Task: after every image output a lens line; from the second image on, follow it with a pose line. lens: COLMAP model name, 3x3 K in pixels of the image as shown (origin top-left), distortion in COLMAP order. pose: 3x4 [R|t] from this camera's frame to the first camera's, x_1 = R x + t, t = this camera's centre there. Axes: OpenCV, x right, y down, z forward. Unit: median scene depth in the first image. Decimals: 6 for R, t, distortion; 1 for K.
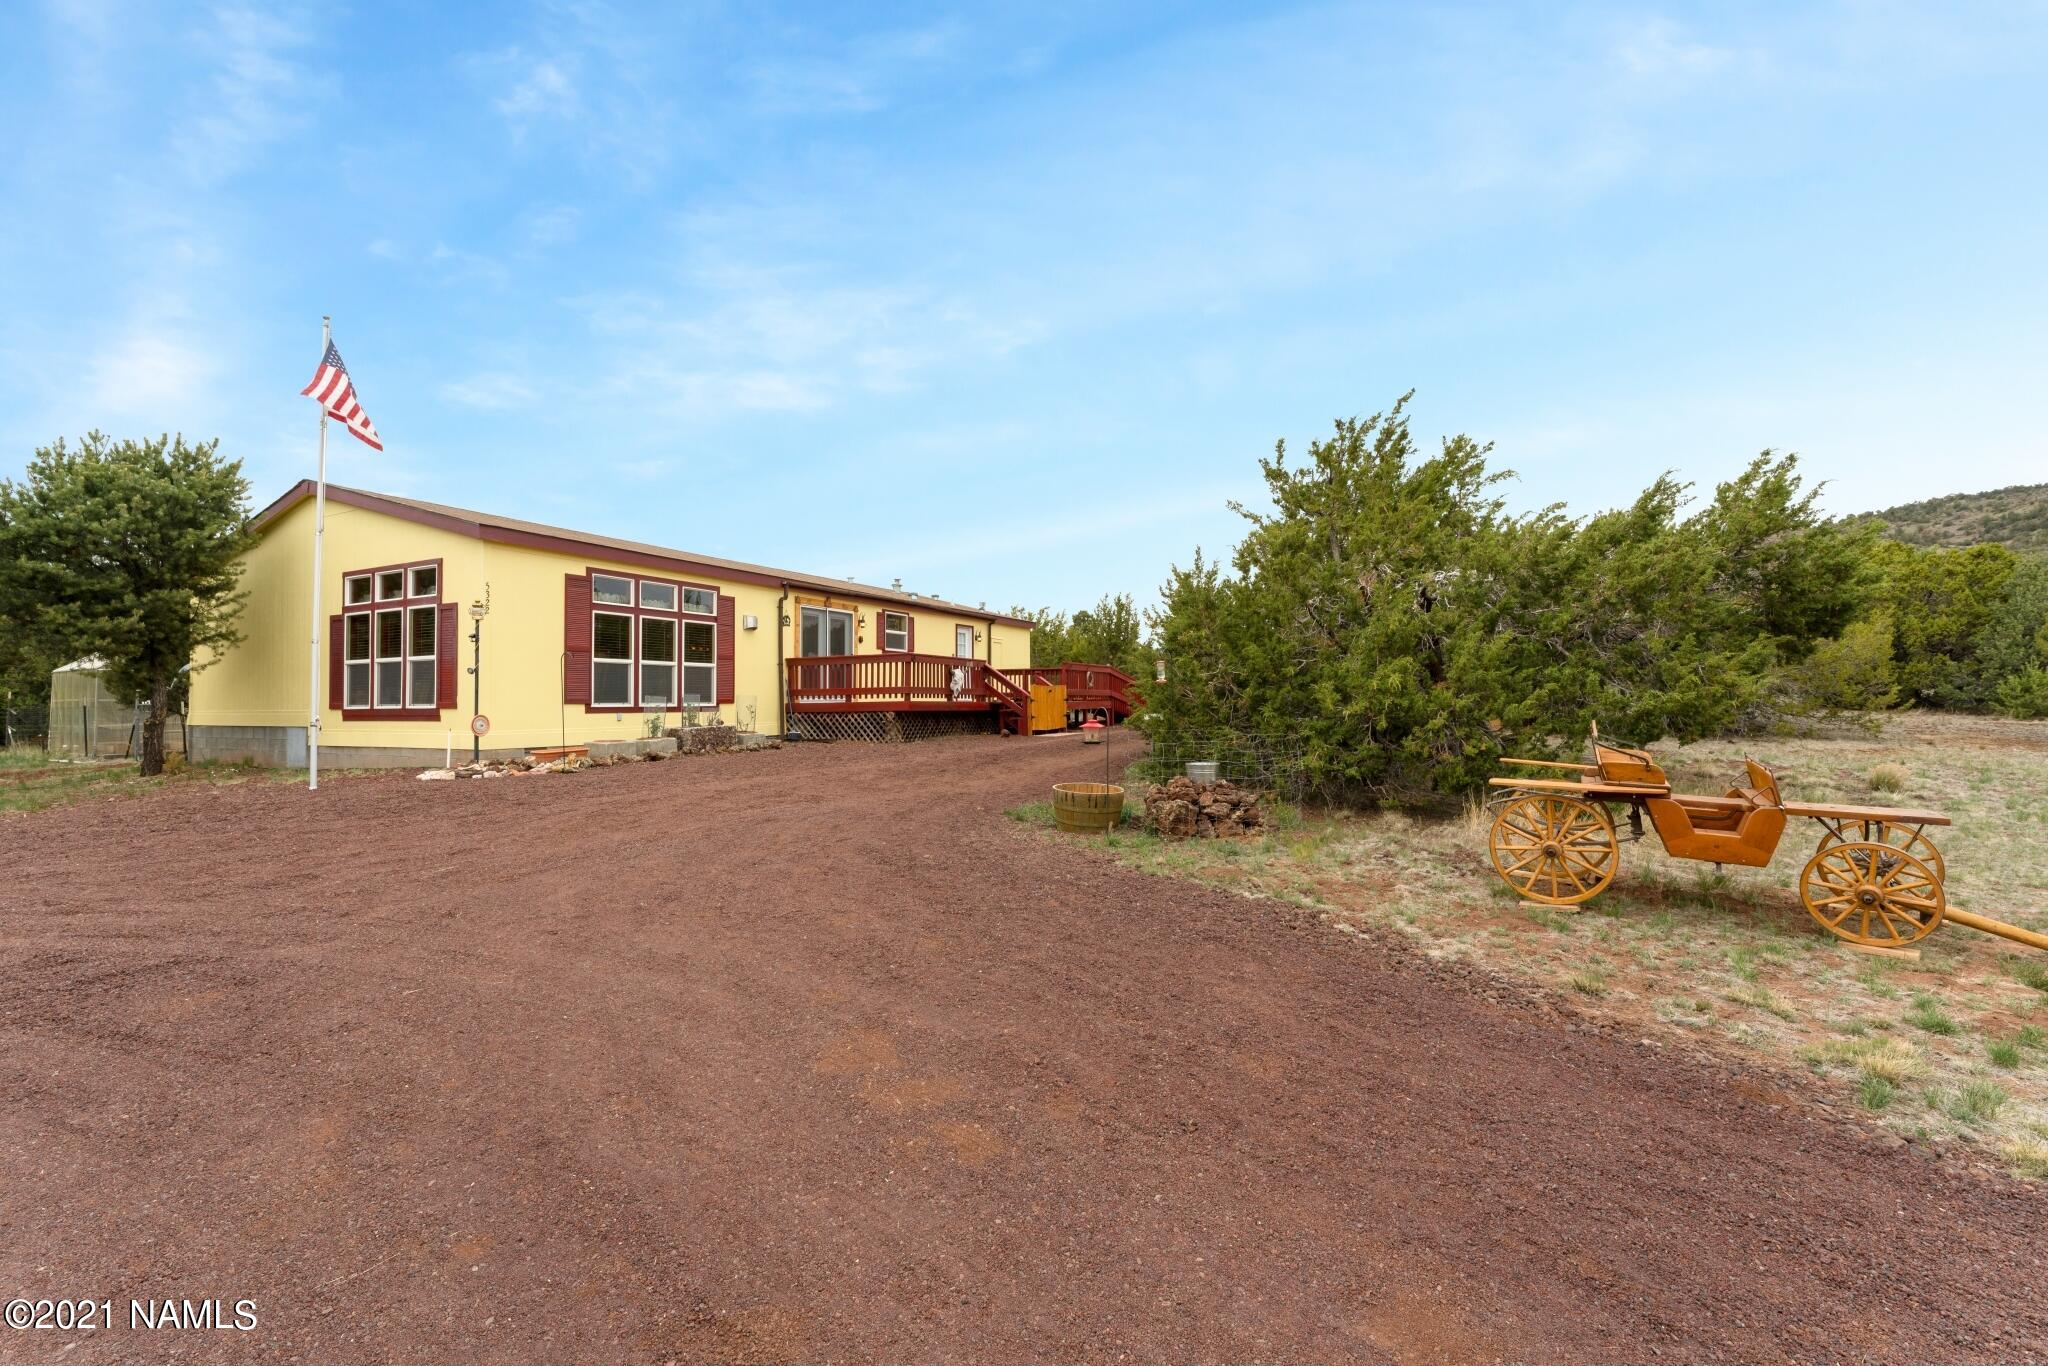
lens RADIAL K [[881.6, 0, 1026.1], [0, 881.6, 690.3], [0, 0, 1]] dist [0.003890, 0.000204]
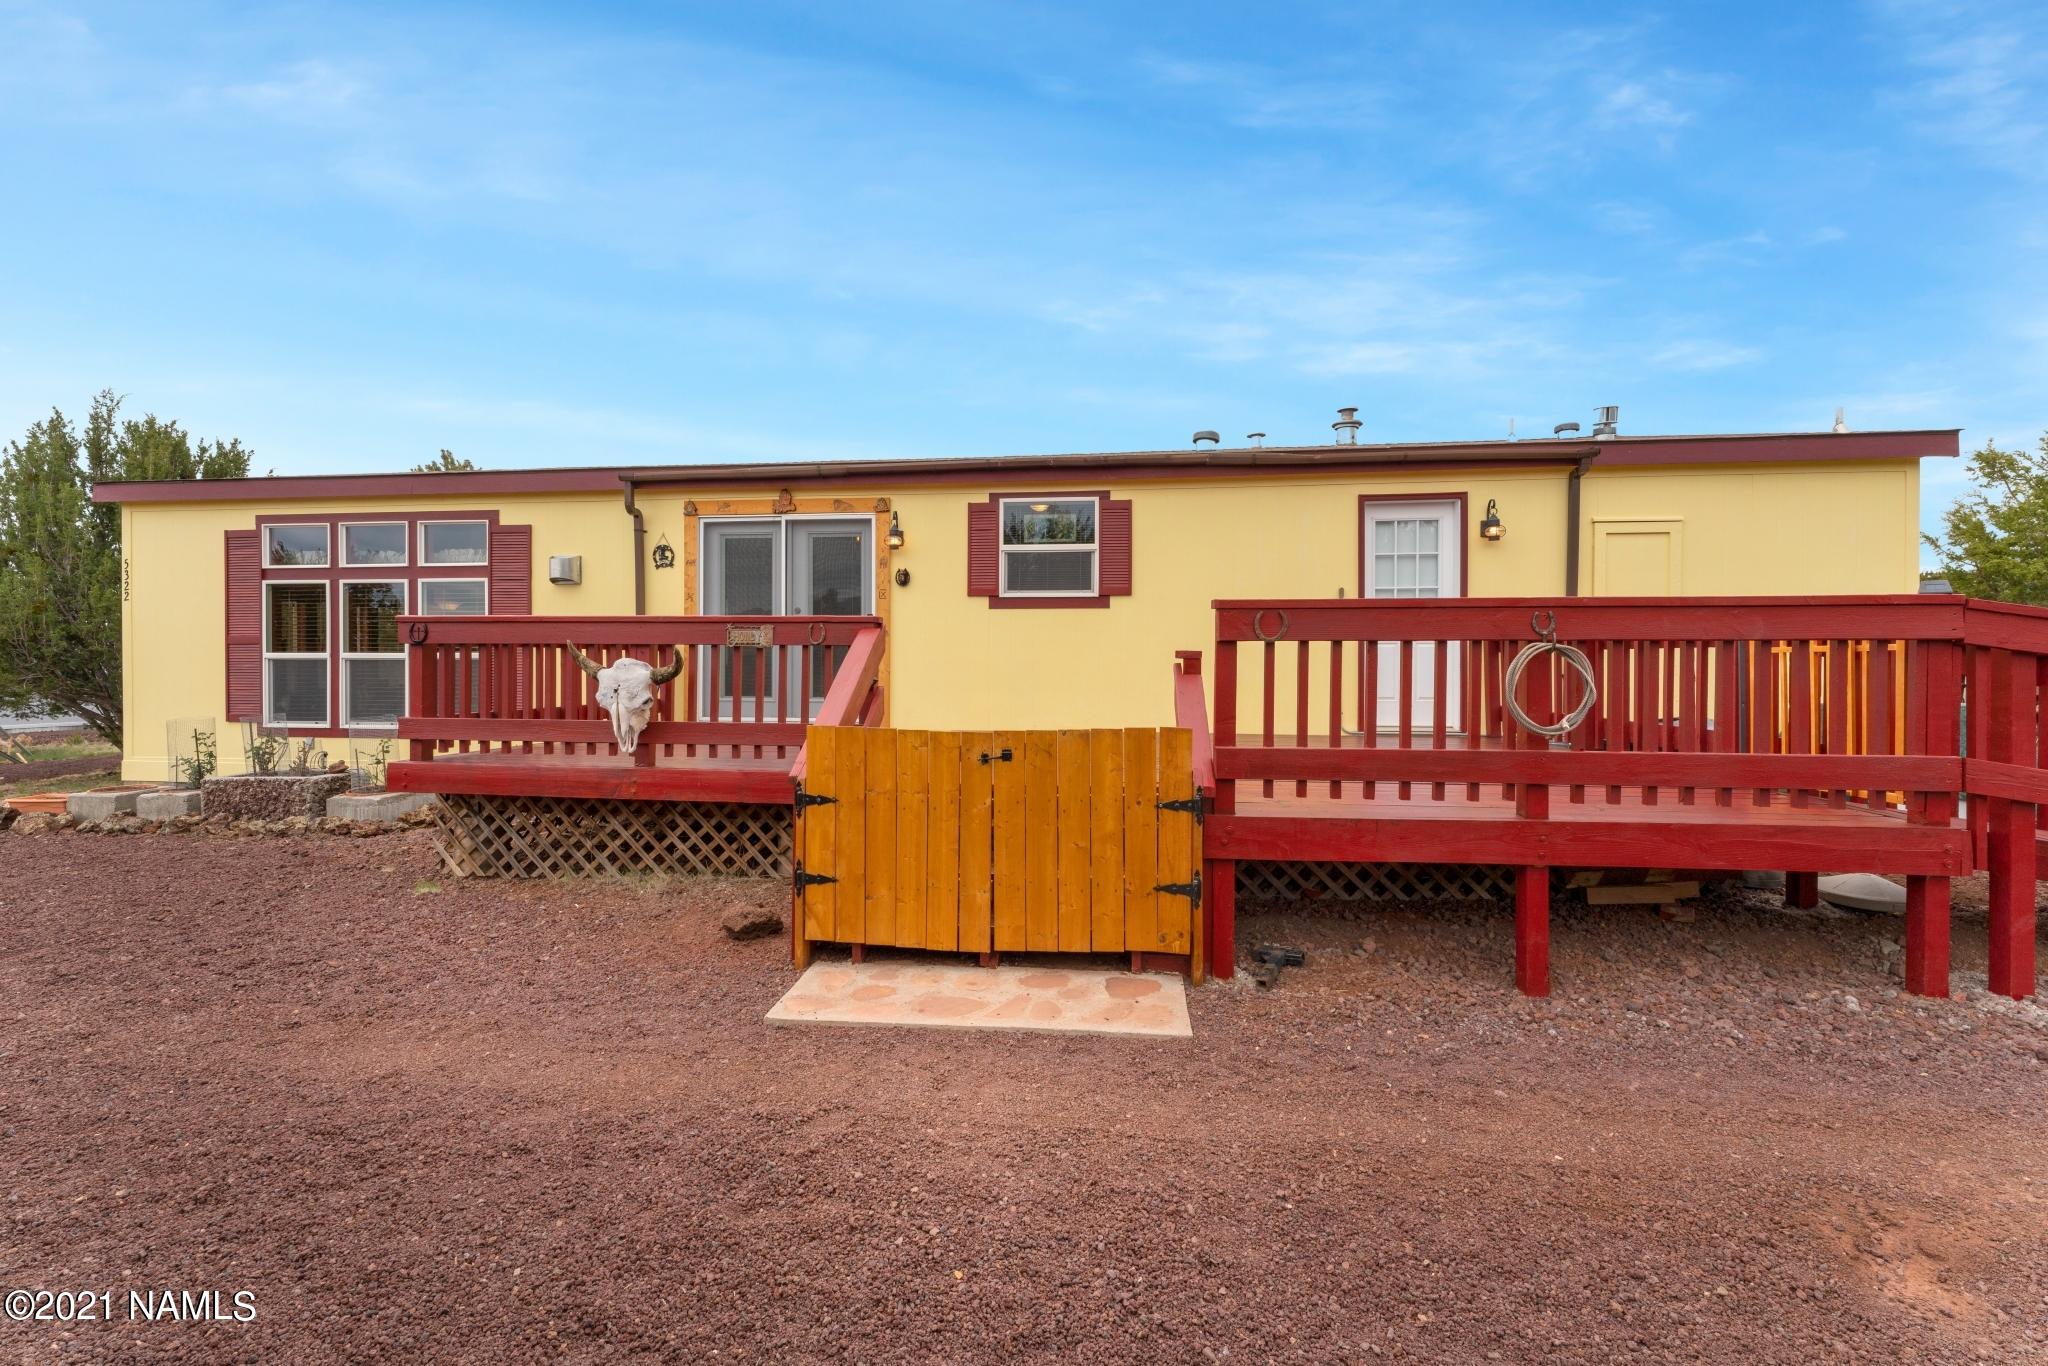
lens RADIAL K [[830.6, 0, 1002.3], [0, 830.6, 653.5], [0, 0, 1]] dist [0.002925, -0.000043]
pose [[0.344693, -0.005231, -0.938701, 0.217858], [0.009891, 0.999949, -0.001941, -0.022994], [0.938663, -0.008616, 0.344727, 1.014978]]
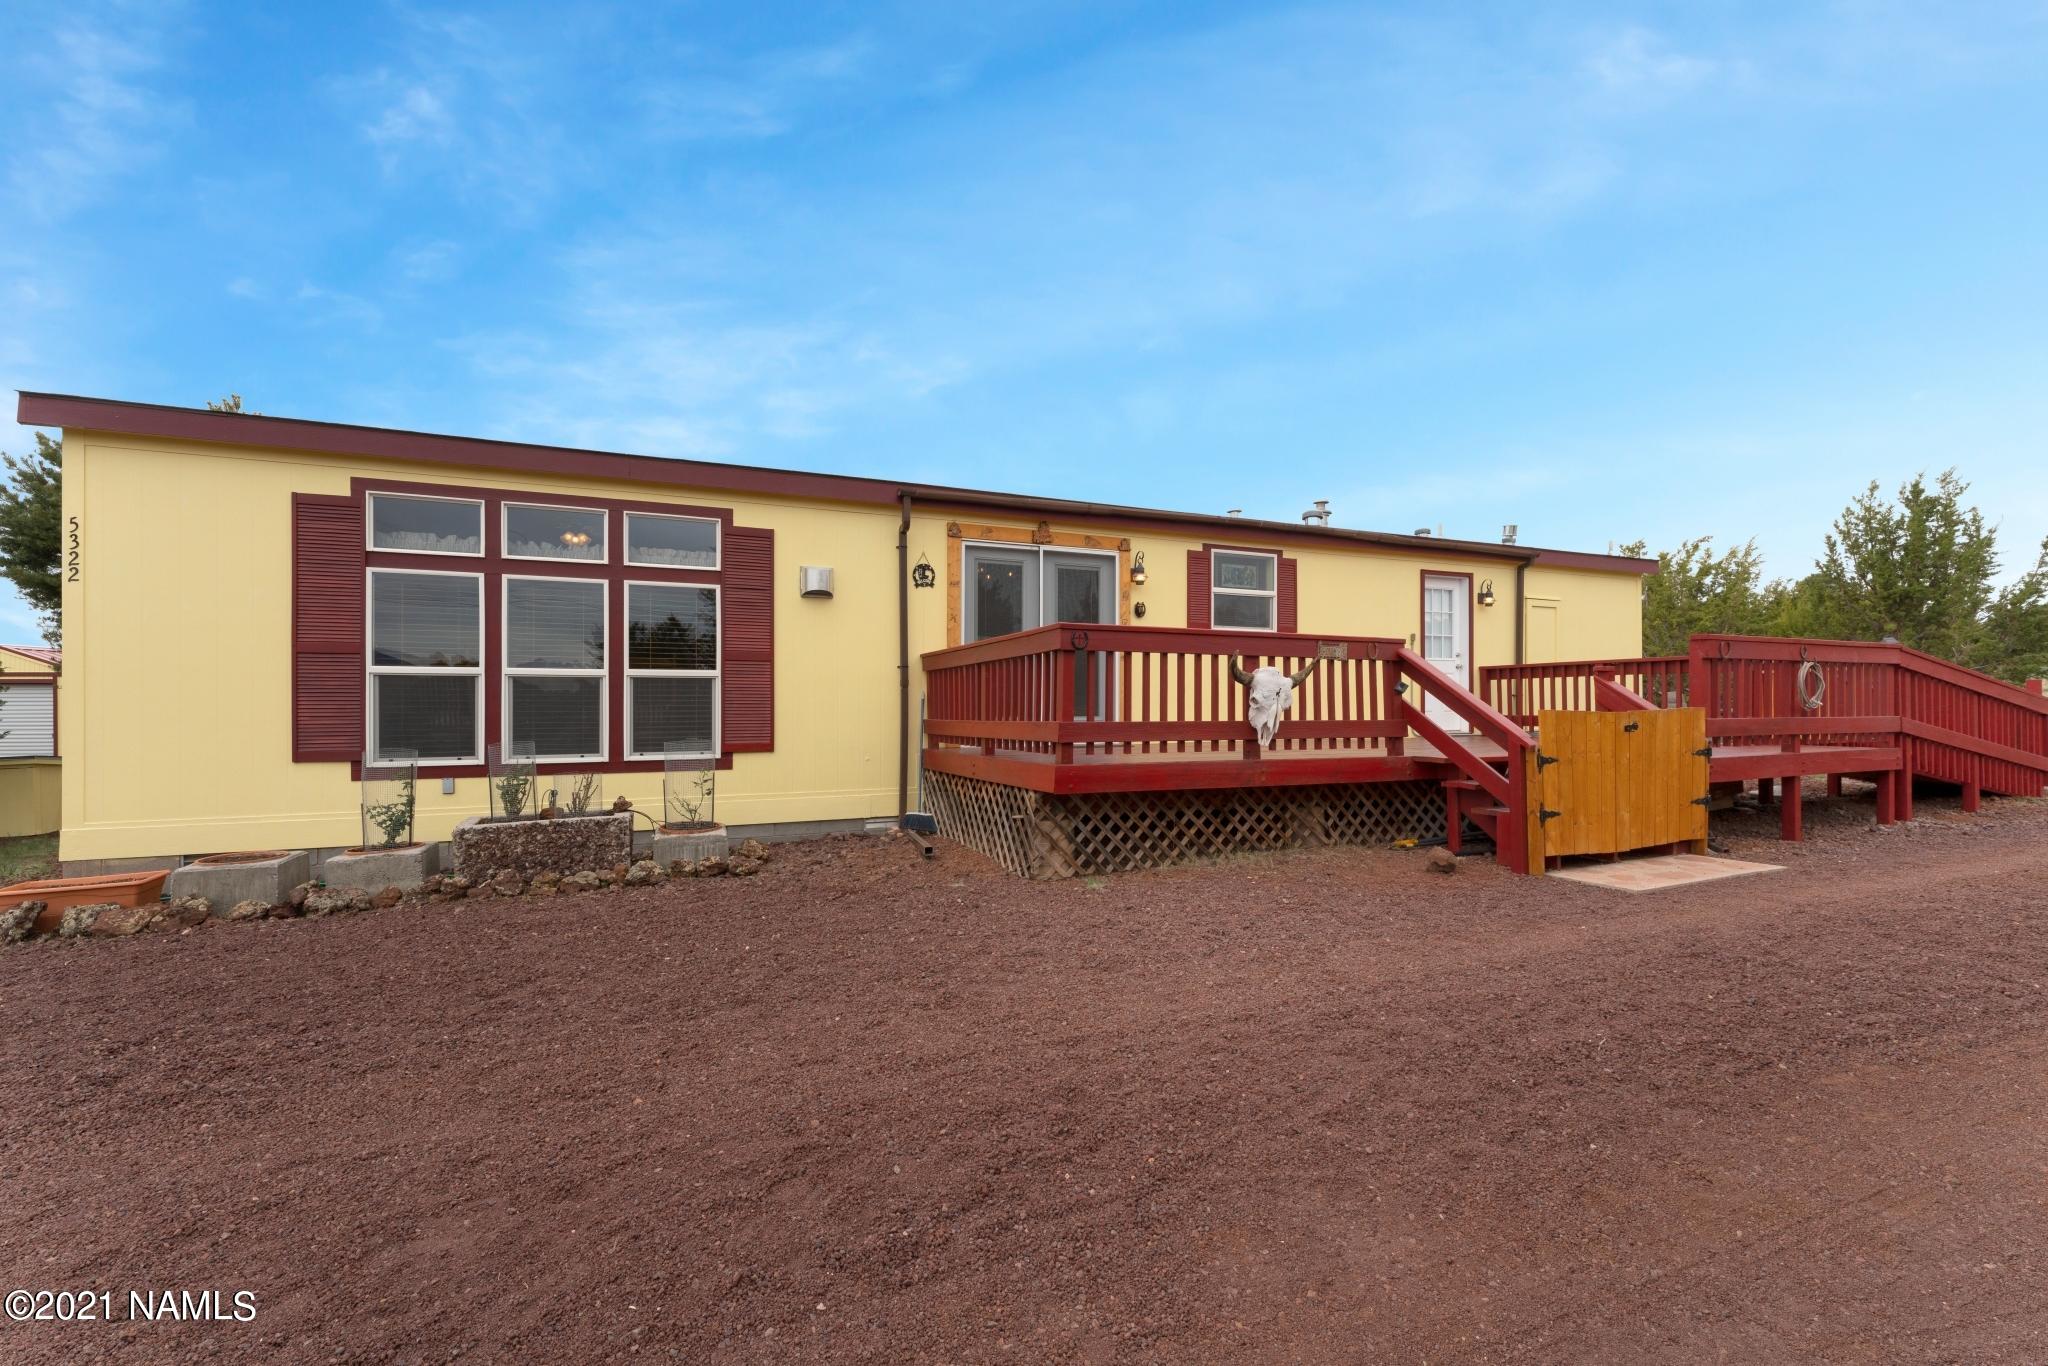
lens RADIAL K [[830.6, 0, 1019.2], [0, 830.6, 695.4], [0, 0, 1]] dist [0.002925, -0.000043]
pose [[0.761986, -0.008077, -0.647543, 0.058573], [0.009532, 0.999954, -0.001256, -0.012814], [0.647523, -0.005215, 0.762028, 0.688789]]
